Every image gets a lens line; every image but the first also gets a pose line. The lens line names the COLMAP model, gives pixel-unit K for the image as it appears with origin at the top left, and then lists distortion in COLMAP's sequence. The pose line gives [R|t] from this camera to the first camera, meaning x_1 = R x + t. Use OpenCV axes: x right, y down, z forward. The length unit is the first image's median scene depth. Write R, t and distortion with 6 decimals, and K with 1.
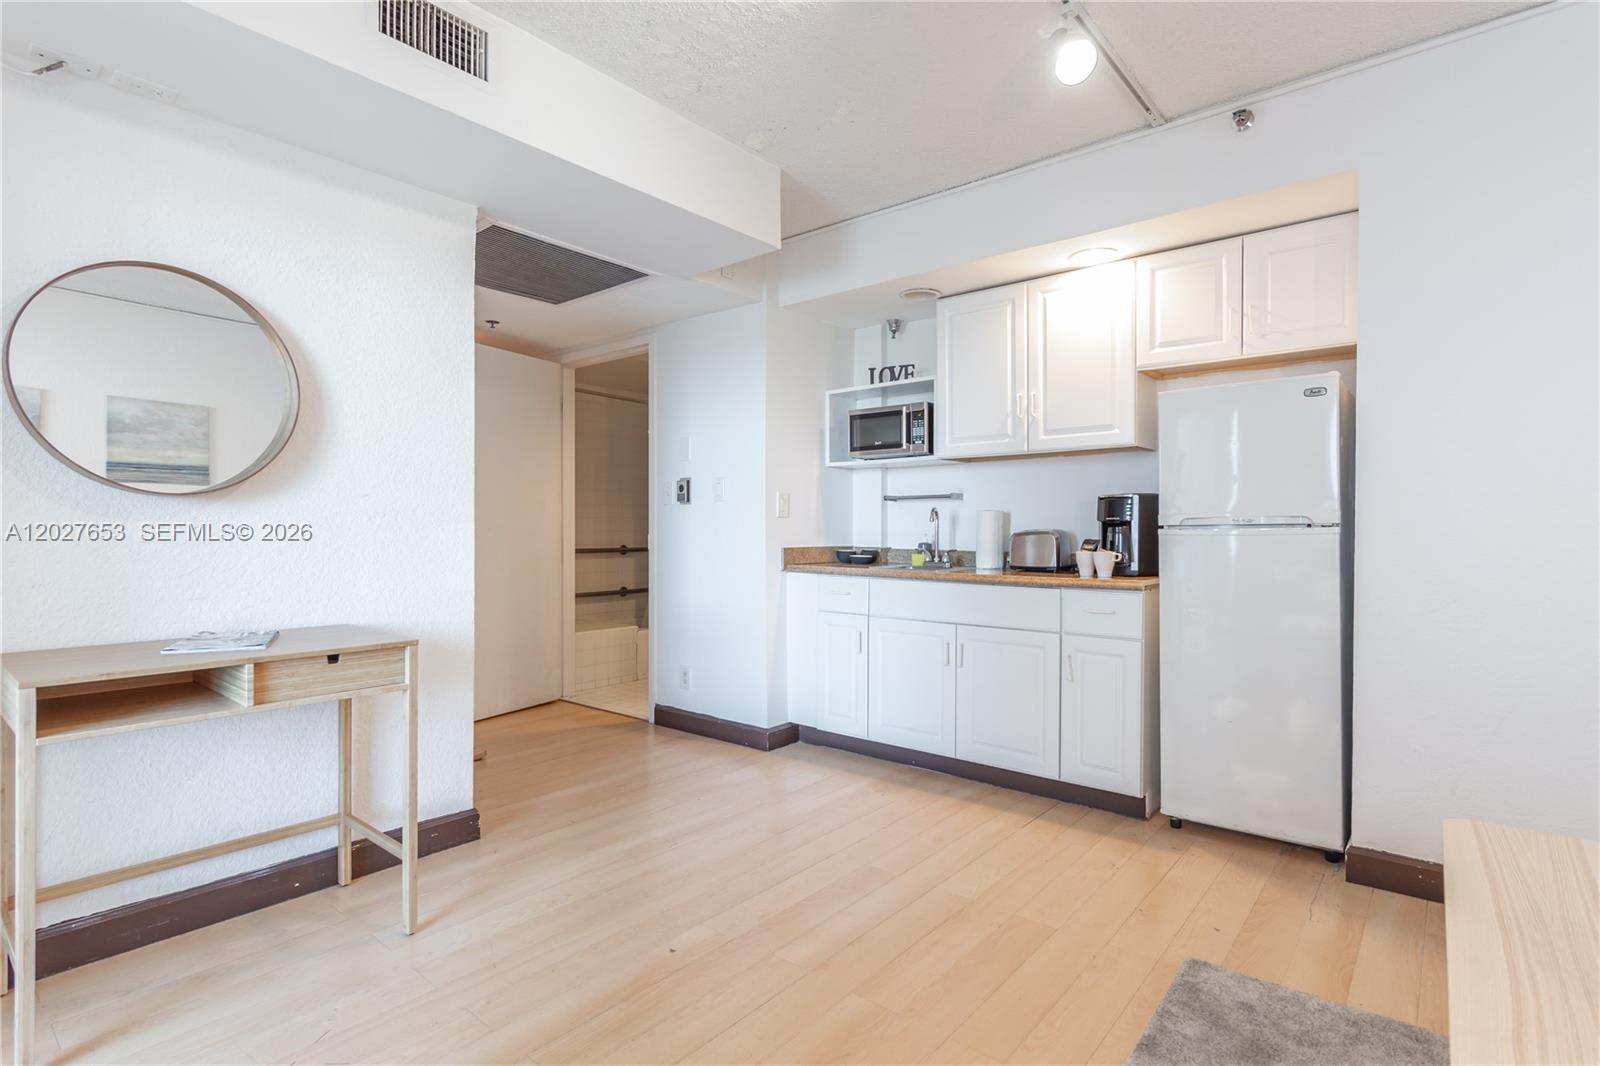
lens RADIAL K [[785.1, 0, 798.1], [0, 785.1, 518.4], [0, 0, 1]] dist [0.002056, -0.000159]
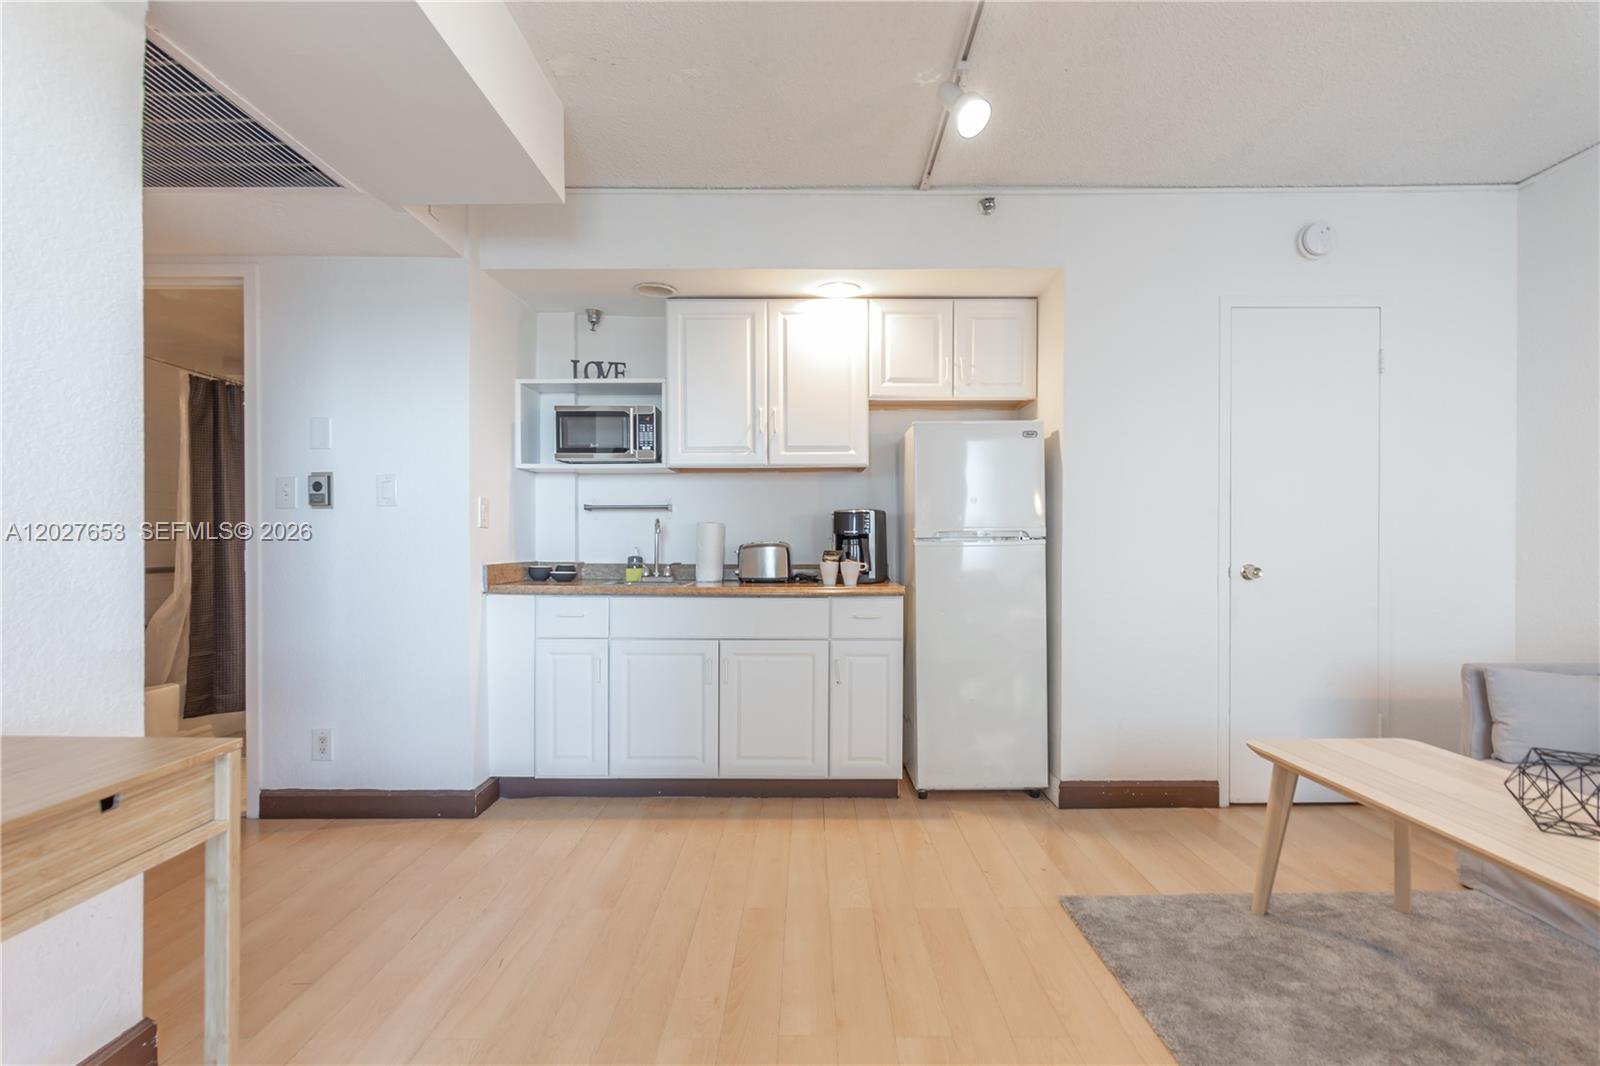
lens RADIAL K [[779.7, 0, 800.0], [0, 779.7, 533.0], [0, 0, 1]] dist [0.000785, -0.000521]
pose [[0.769465, 0.004549, 0.638673, -0.305068], [-0.007153, 0.999973, 0.001496, 0.000758], [-0.638649, -0.005719, 0.769477, 0.178159]]
